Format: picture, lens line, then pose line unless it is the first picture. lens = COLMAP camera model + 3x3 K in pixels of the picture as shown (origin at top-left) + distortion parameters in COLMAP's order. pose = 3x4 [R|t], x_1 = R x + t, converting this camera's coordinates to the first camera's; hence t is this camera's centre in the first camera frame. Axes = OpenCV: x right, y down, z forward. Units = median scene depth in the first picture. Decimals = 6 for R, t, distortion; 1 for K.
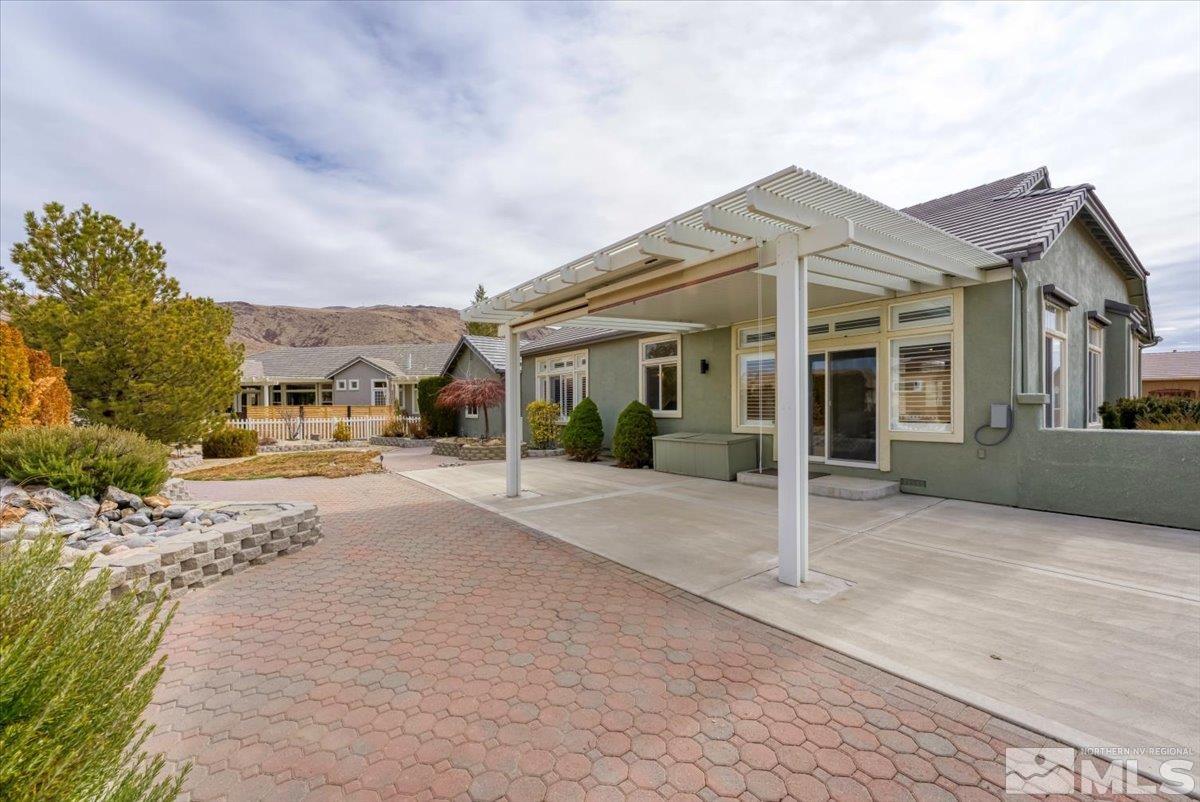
lens RADIAL K [[487.6, 0, 602.3], [0, 487.6, 406.5], [0, 0, 1]] dist [-0.000872, 0.000552]
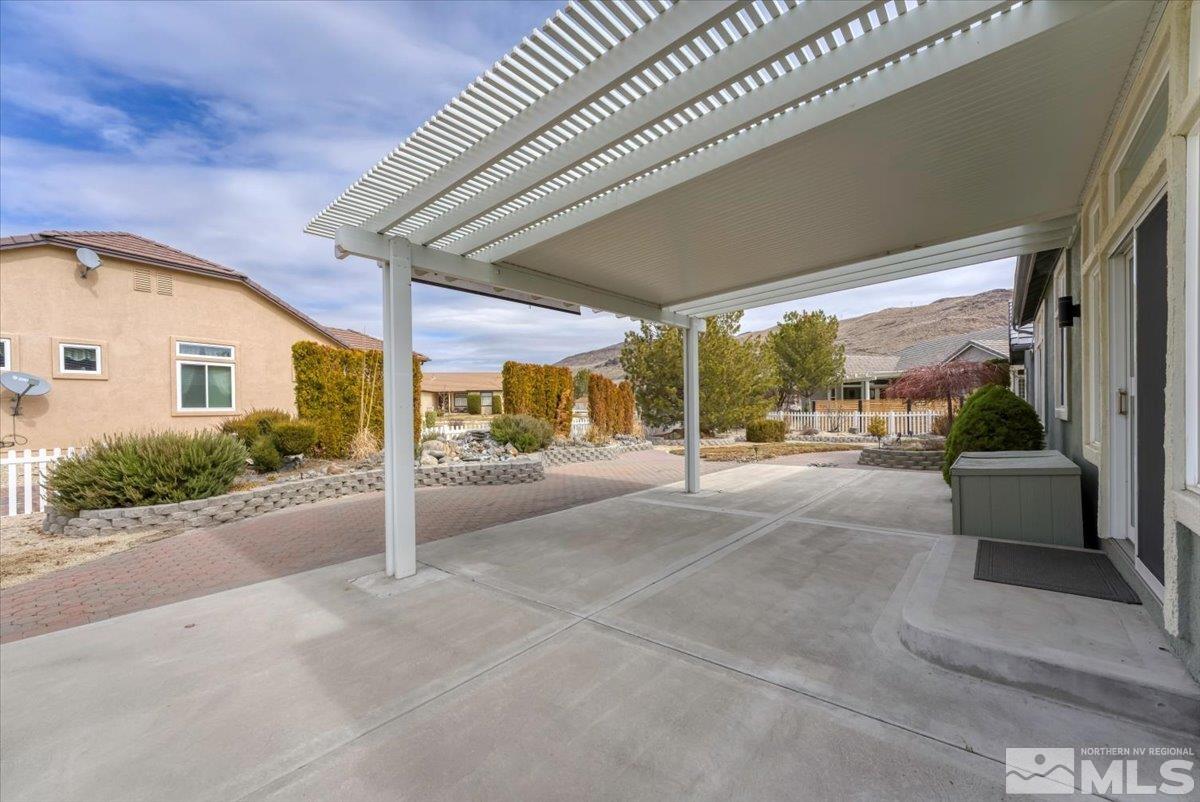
lens RADIAL K [[487.6, 0, 585.4], [0, 487.6, 407.1], [0, 0, 1]] dist [-0.000872, 0.000552]
pose [[0.192144, 0.001486, -0.981366, 0.453834], [0.013473, 0.999901, 0.004152, 0.002830], [0.981274, -0.014020, 0.192104, 0.367990]]
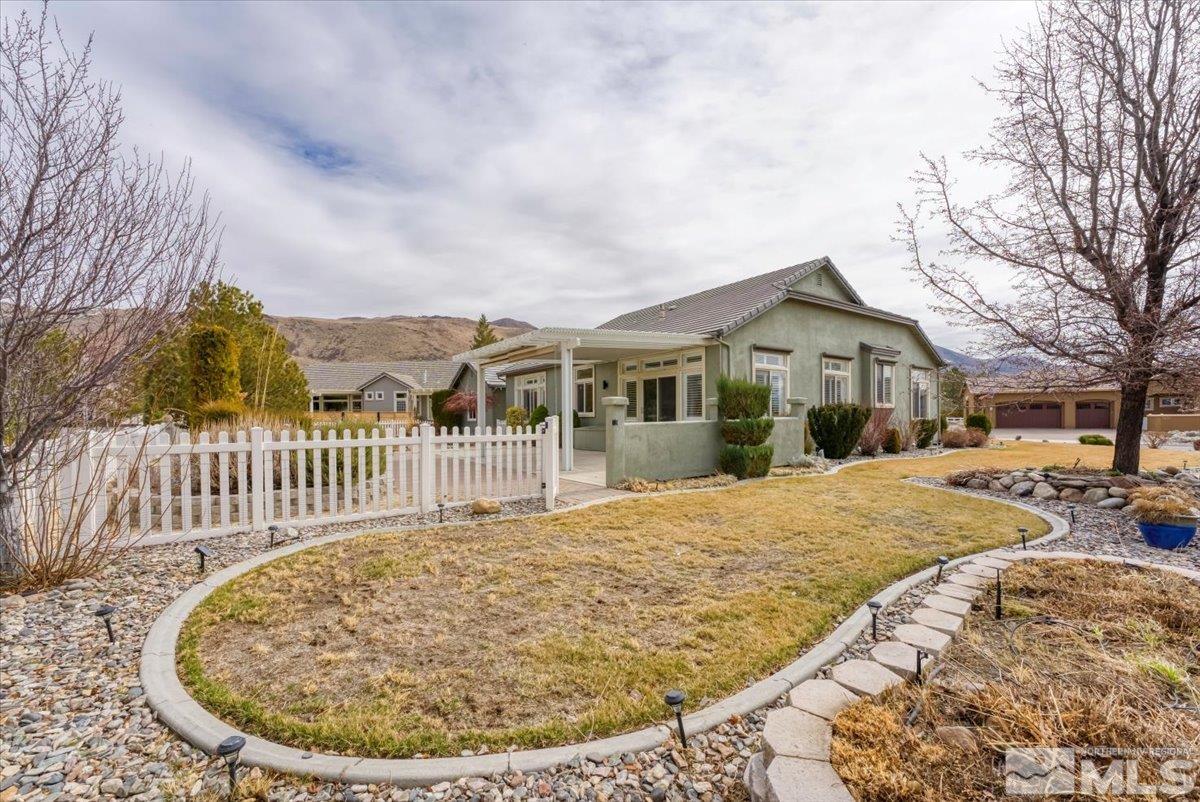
lens RADIAL K [[516.0, 0, 606.0], [0, 516.0, 411.8], [0, 0, 1]] dist [0.000889, 0.000147]
pose [[0.999276, 0.000426, -0.038043, 0.219416], [-0.000882, 0.999928, -0.011986, 0.022481], [0.038035, 0.012011, 0.999204, -0.563357]]
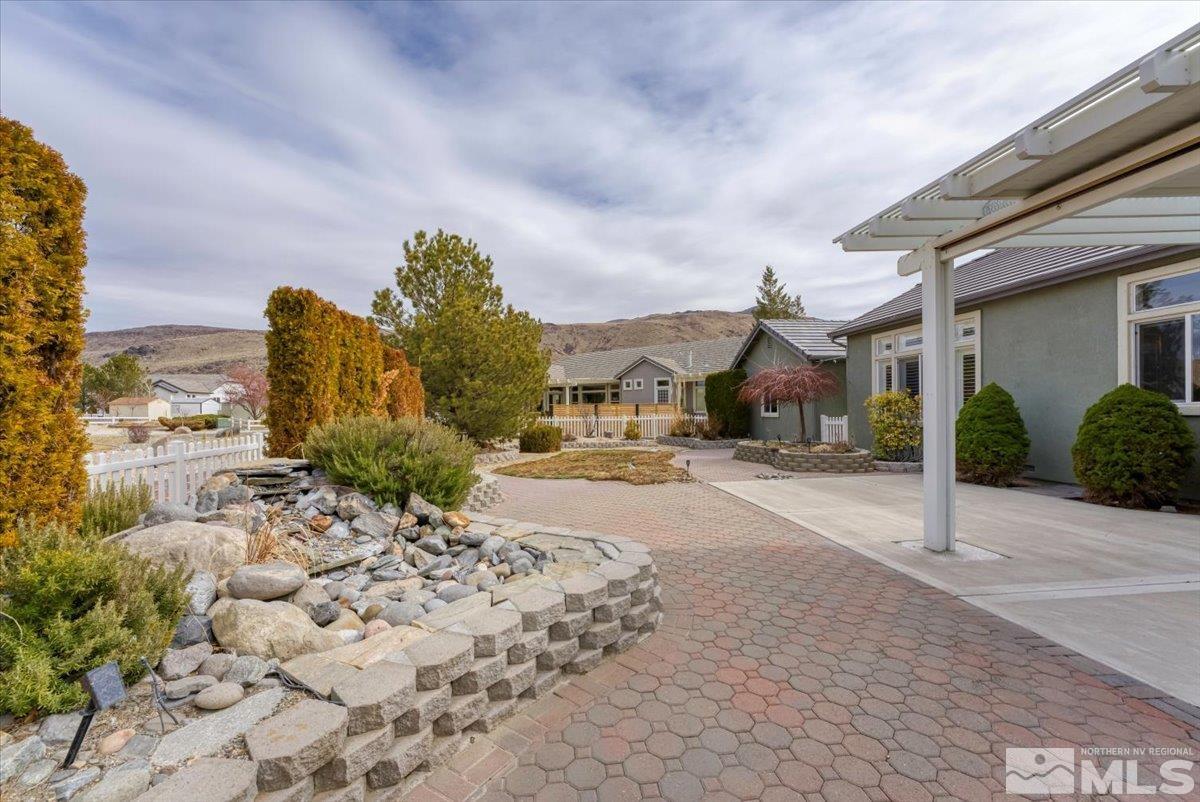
lens RADIAL K [[487.6, 0, 605.0], [0, 487.6, 400.0], [0, 0, 1]] dist [-0.000872, 0.000552]
pose [[0.866568, -0.010476, -0.498950, -0.141782], [0.002562, 0.999860, -0.016543, 0.011358], [0.499053, 0.013057, 0.866473, 0.191434]]
